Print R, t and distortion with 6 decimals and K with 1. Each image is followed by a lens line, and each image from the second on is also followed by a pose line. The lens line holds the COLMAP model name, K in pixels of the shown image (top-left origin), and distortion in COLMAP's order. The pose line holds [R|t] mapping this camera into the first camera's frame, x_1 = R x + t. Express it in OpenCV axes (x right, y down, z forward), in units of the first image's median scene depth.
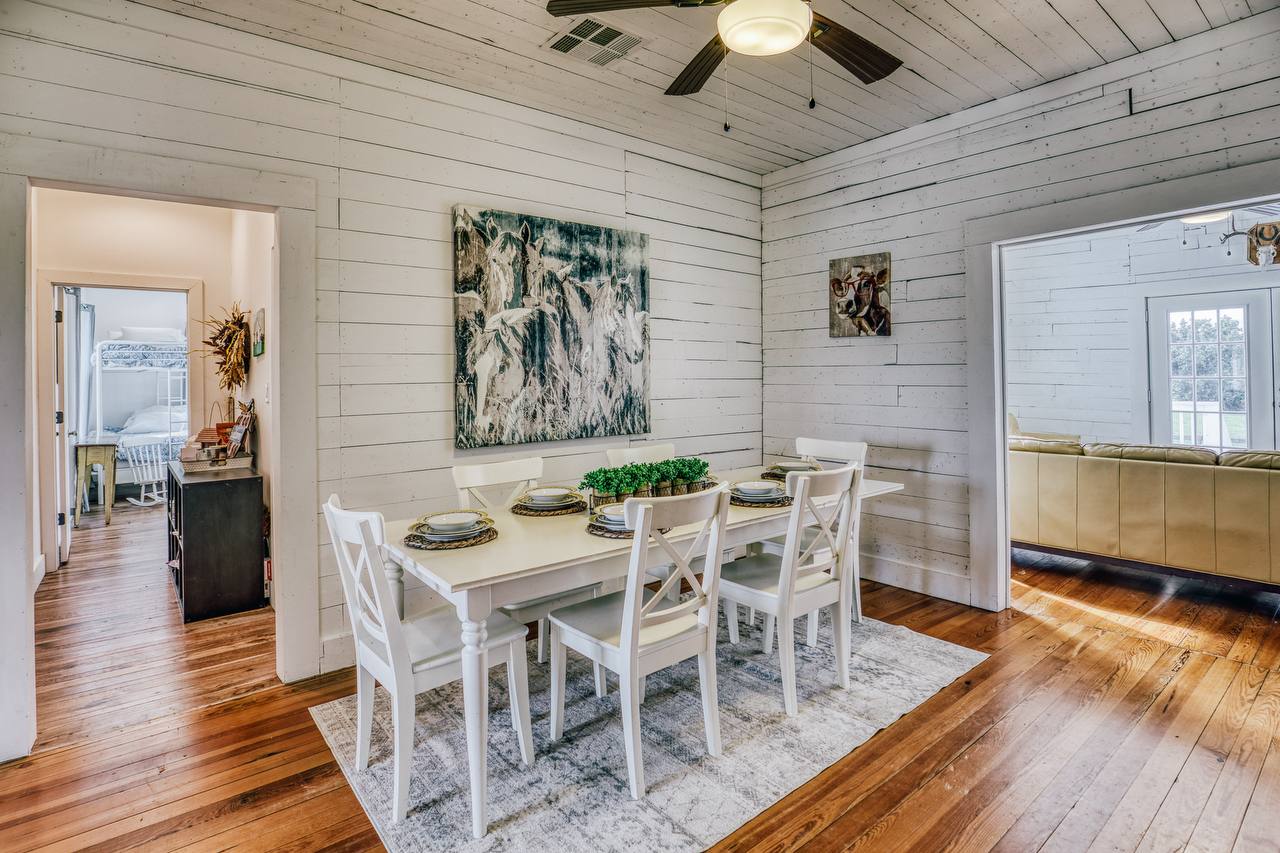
lens RADIAL K [[641.1, 0, 633.6], [0, 641.1, 368.5], [0, 0, 1]] dist [-0.022472, 0.000267]
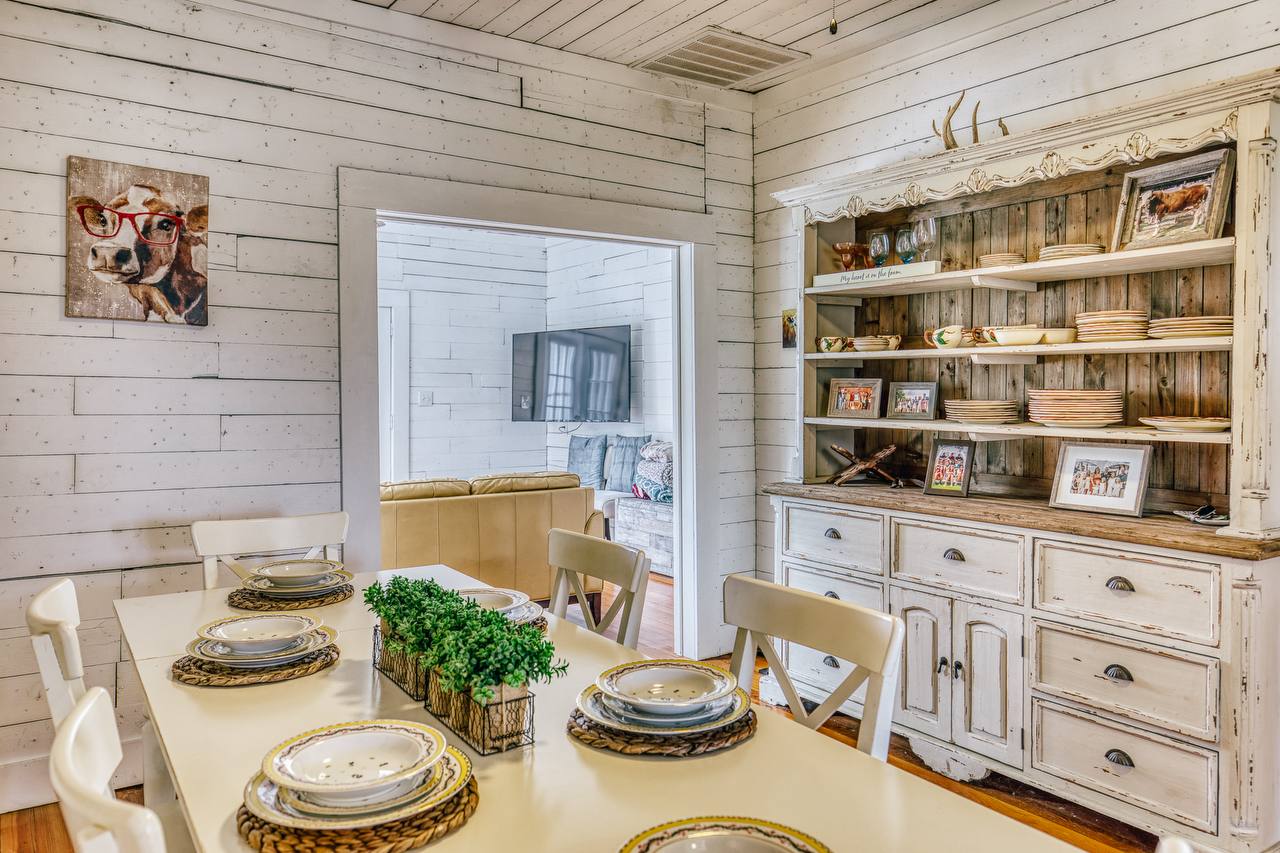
lens RADIAL K [[927.8, 0, 641.5], [0, 927.8, 399.6], [0, 0, 1]] dist [0.015099, 0.000933]
pose [[0.070963, 0.006743, 0.997456, -0.434786], [-0.014105, 0.999884, -0.005756, 0.014194], [-0.997379, -0.013661, 0.071050, 0.622284]]
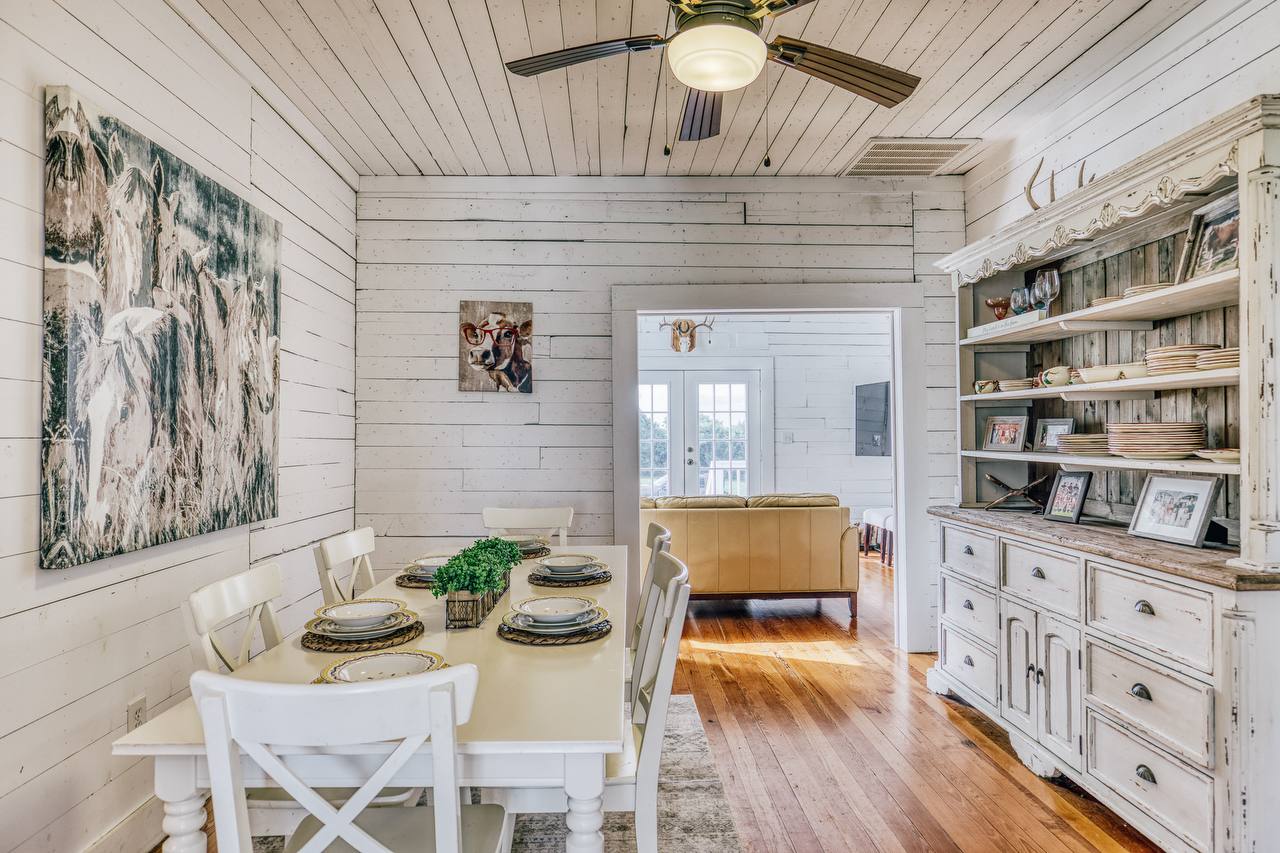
lens RADIAL K [[754.1, 0, 640.0], [0, 754.1, 426.5], [0, 0, 1]] dist [0.000705, 0.001214]
pose [[0.596651, 0.020394, 0.802242, -0.427833], [-0.011521, 0.999792, -0.016847, 0.015648], [-0.802418, 0.000809, 0.596761, 0.244808]]
